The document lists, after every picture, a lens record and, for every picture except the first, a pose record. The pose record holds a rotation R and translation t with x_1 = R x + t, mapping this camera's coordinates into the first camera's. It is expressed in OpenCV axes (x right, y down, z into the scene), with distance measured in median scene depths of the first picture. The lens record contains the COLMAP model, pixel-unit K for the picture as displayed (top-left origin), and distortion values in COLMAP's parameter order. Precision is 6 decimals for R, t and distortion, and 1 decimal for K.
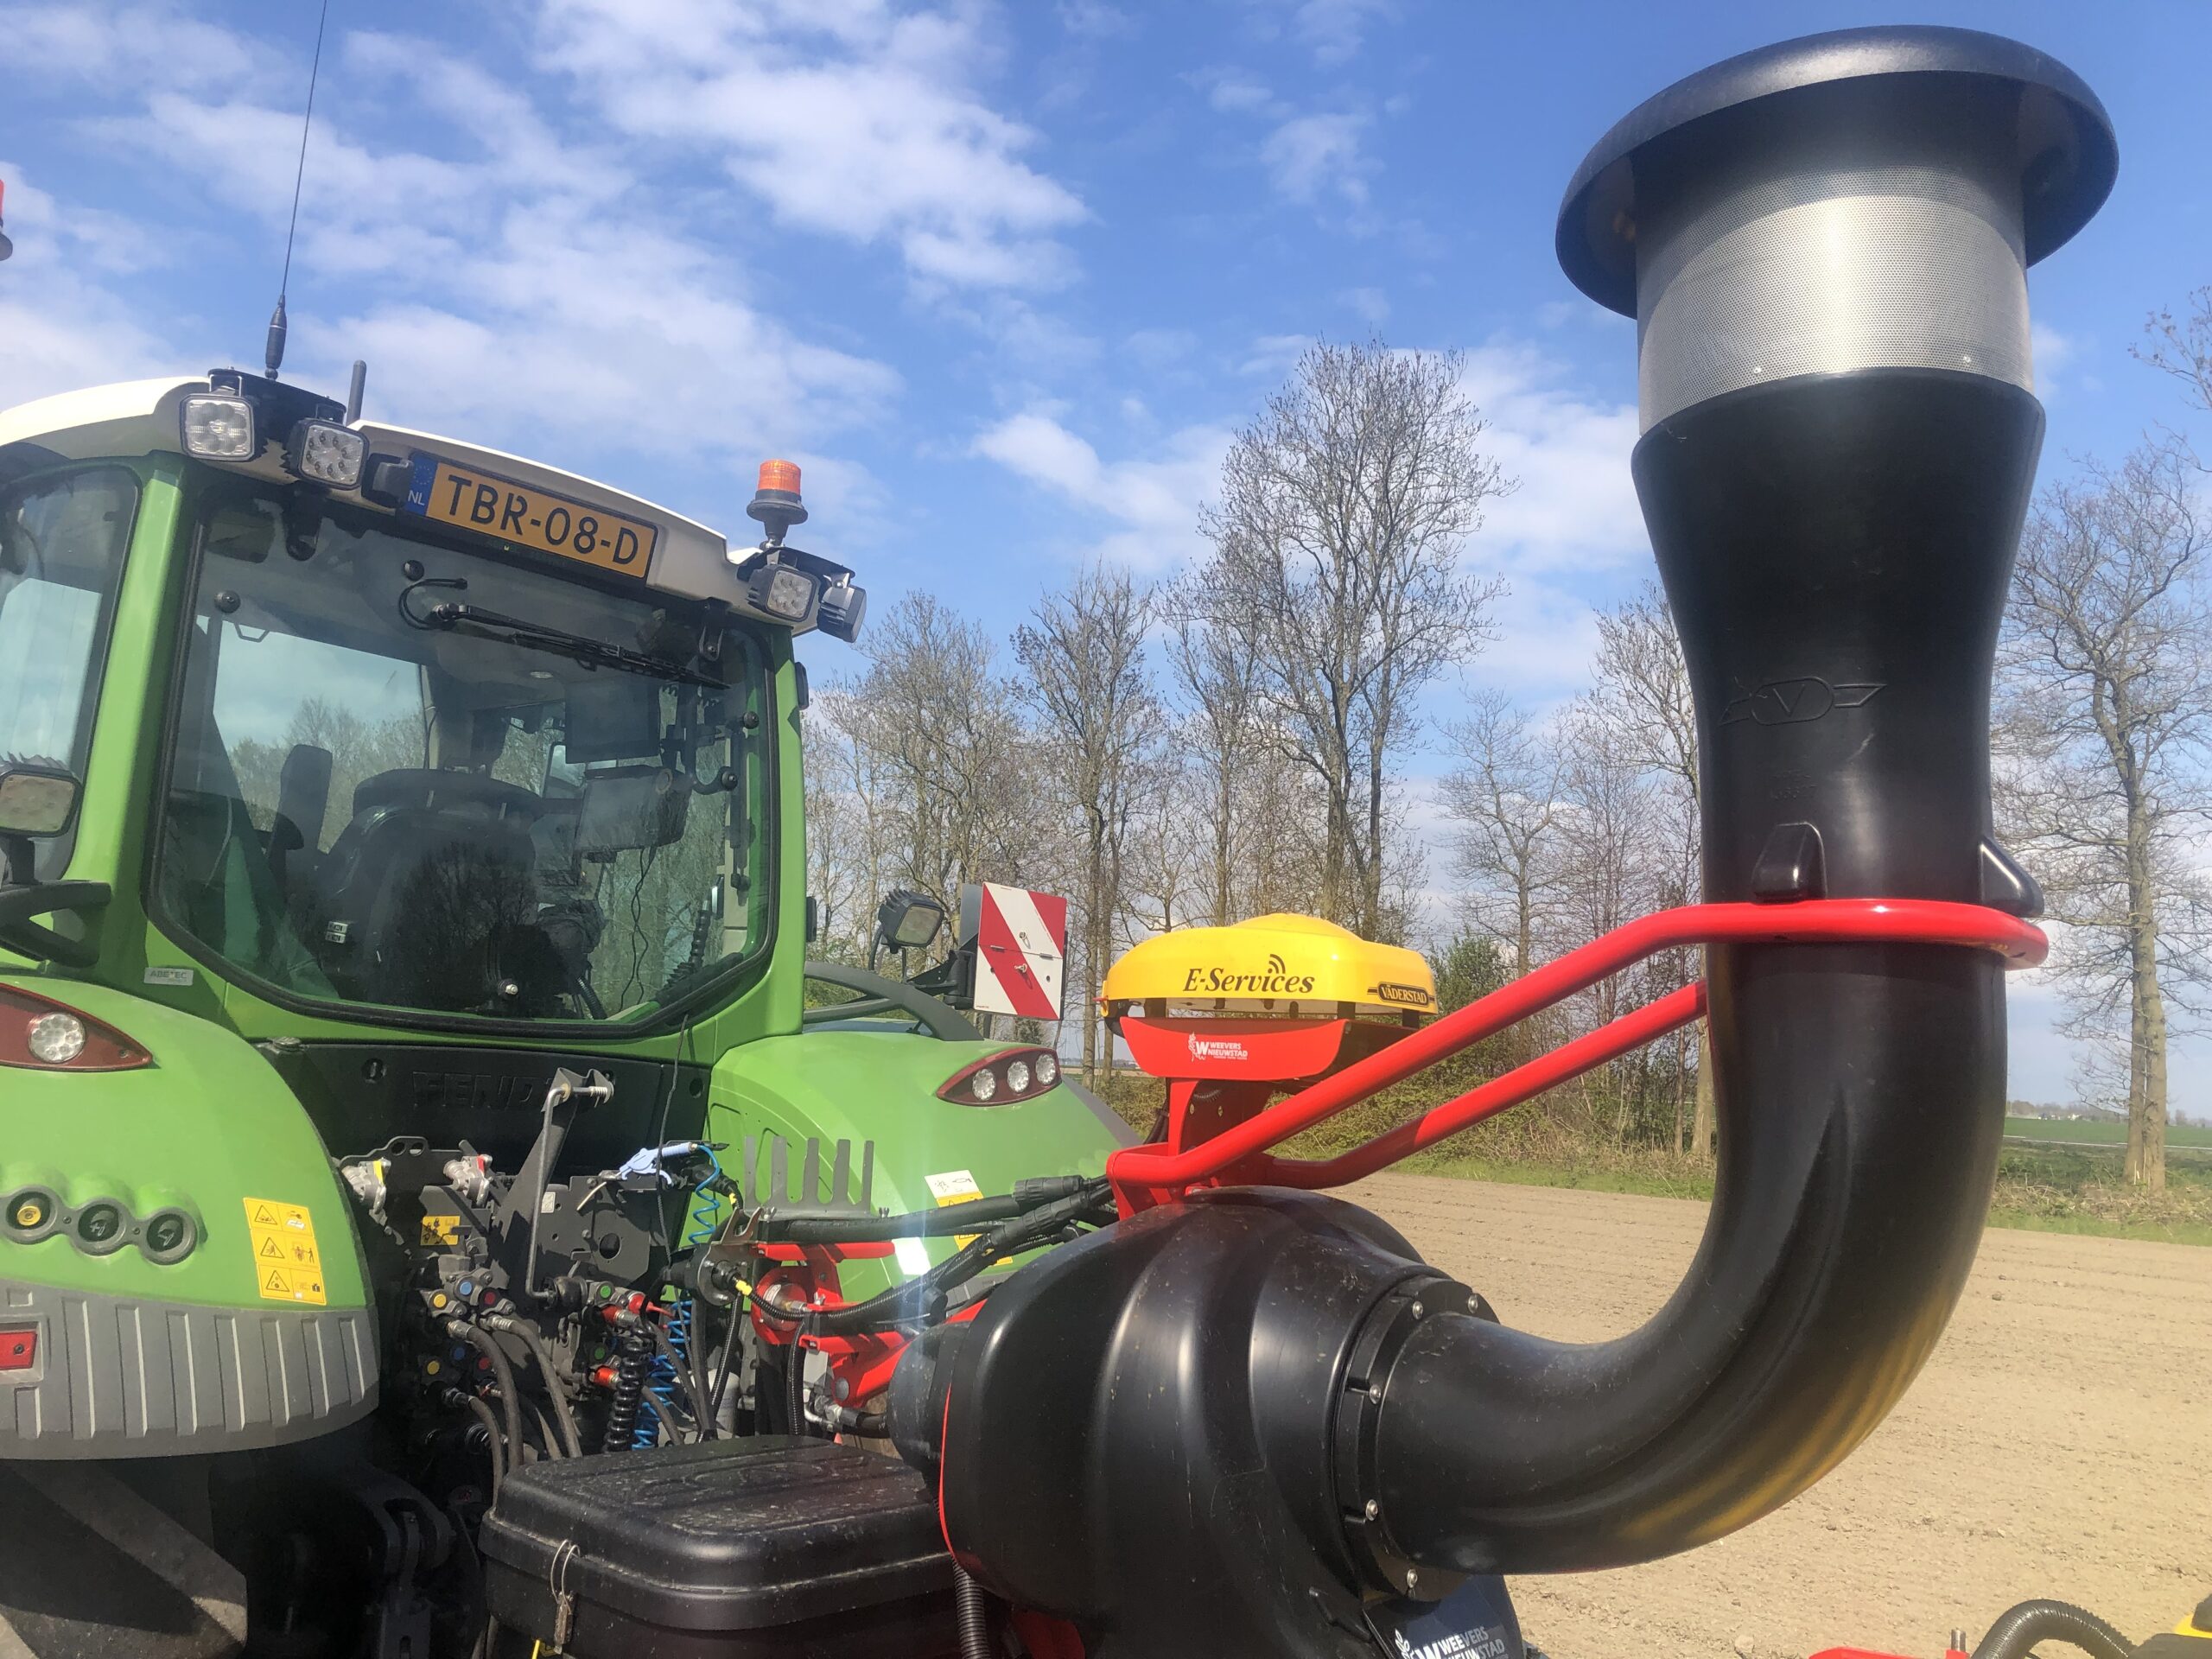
lens RADIAL K [[1841.1, 0, 1093.2], [0, 1841.1, 780.6], [0, 0, 1]] dist [0.047475, -0.013572]
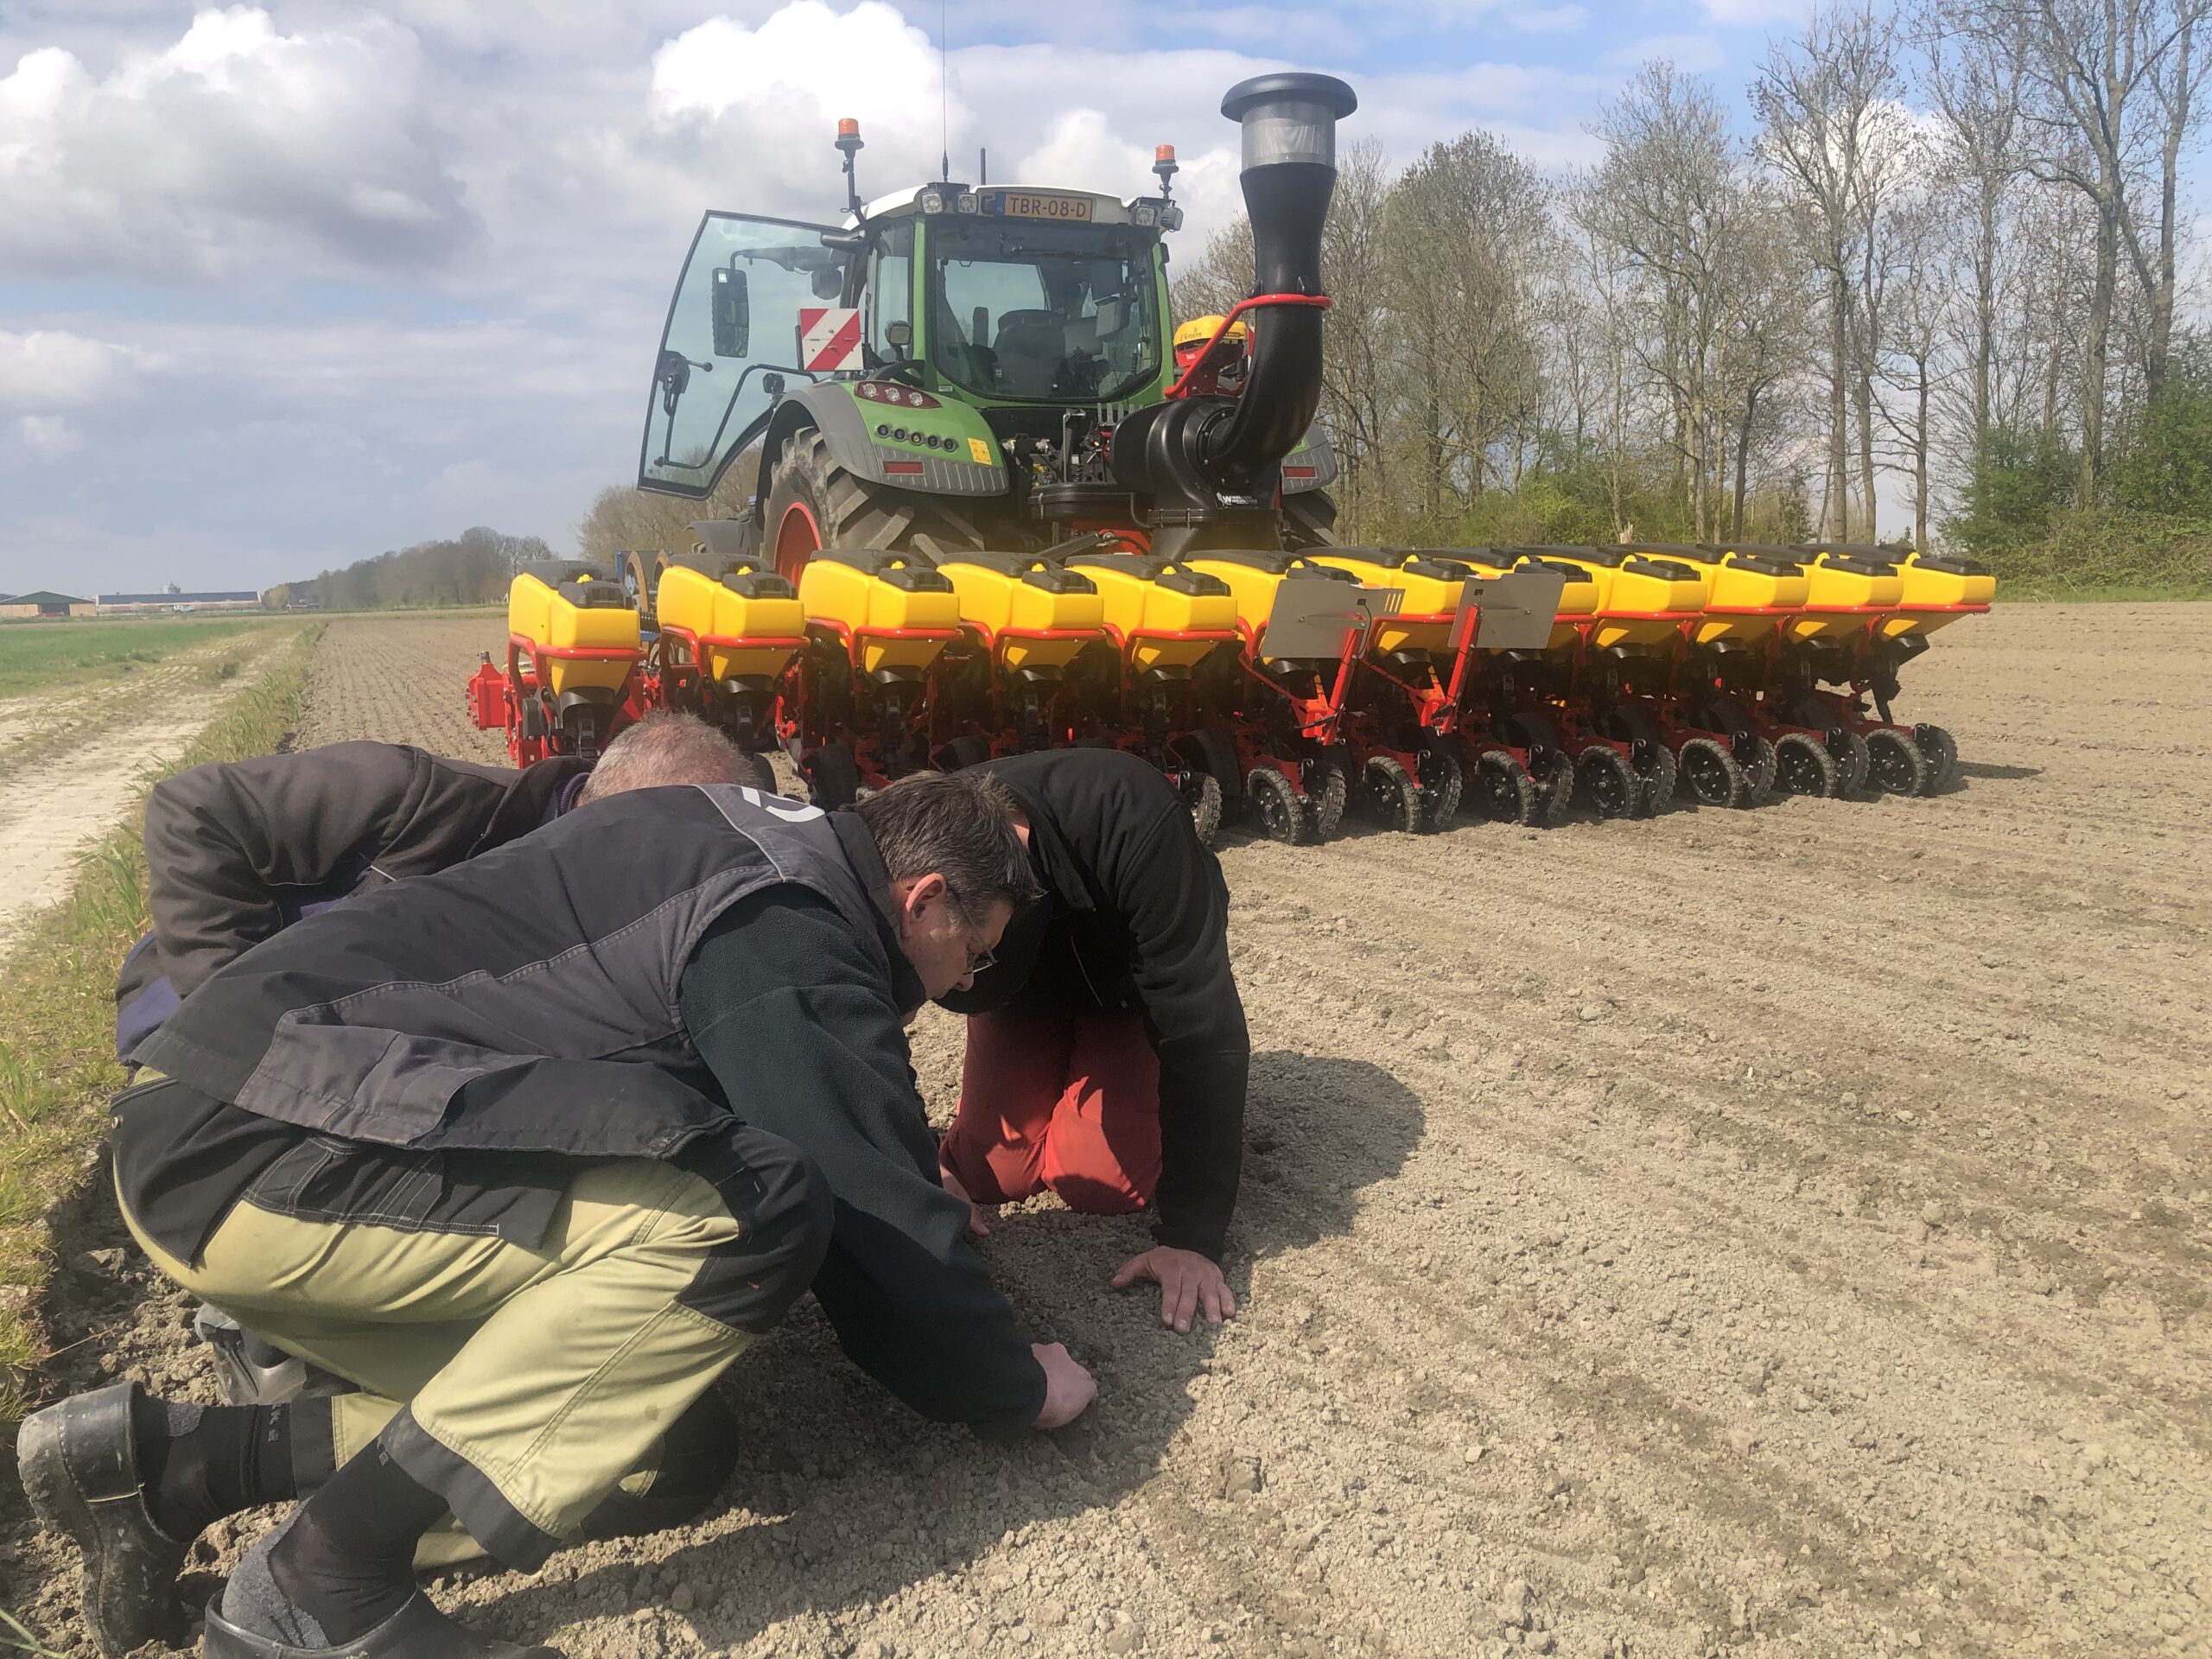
lens RADIAL K [[1841.1, 0, 1093.2], [0, 1841.1, 780.6], [0, 0, 1]] dist [0.047475, -0.013572]
pose [[0.907906, -0.030767, -0.418044, 0.054818], [0.135400, 0.965366, 0.223013, 0.004547], [0.396704, -0.259078, 0.880627, -0.098401]]
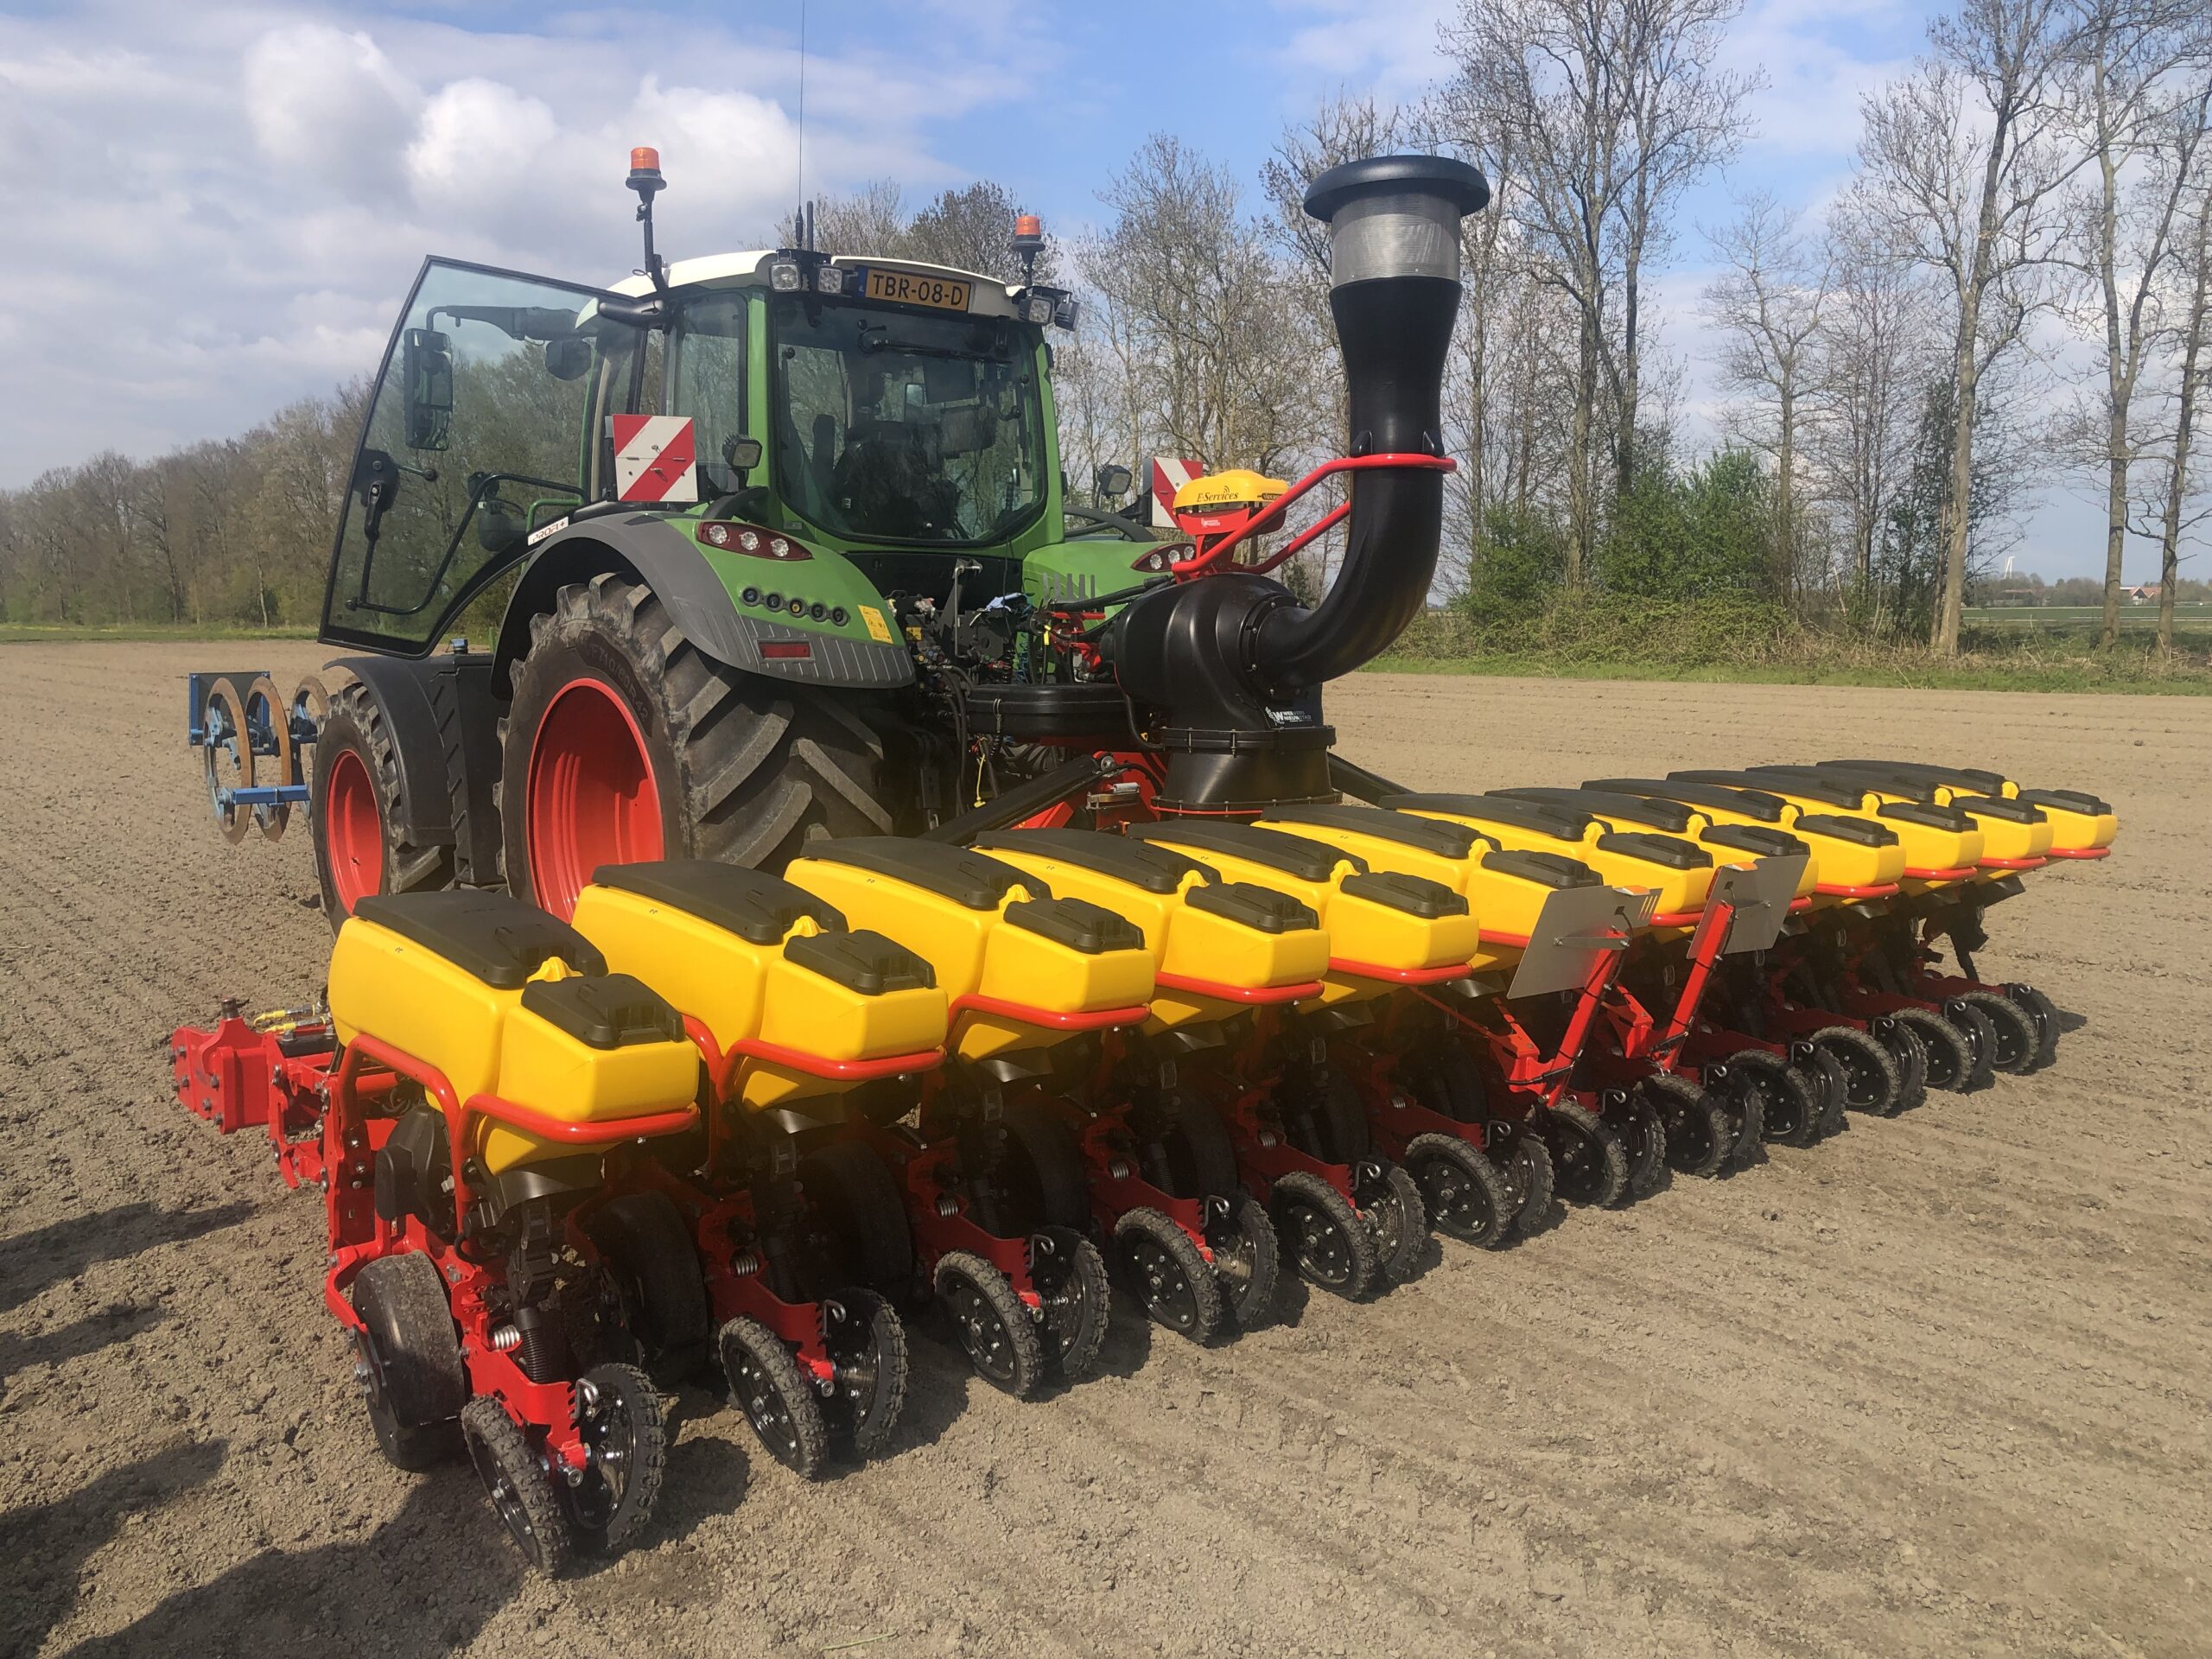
lens RADIAL K [[1838.8, 0, 1094.1], [0, 1838.8, 781.5], [0, 0, 1]] dist [0.161672, -0.378620]
pose [[0.987509, -0.040559, -0.152253, 0.011559], [0.075964, 0.969135, 0.234534, -0.005345], [0.138041, -0.243171, 0.960111, -0.067627]]
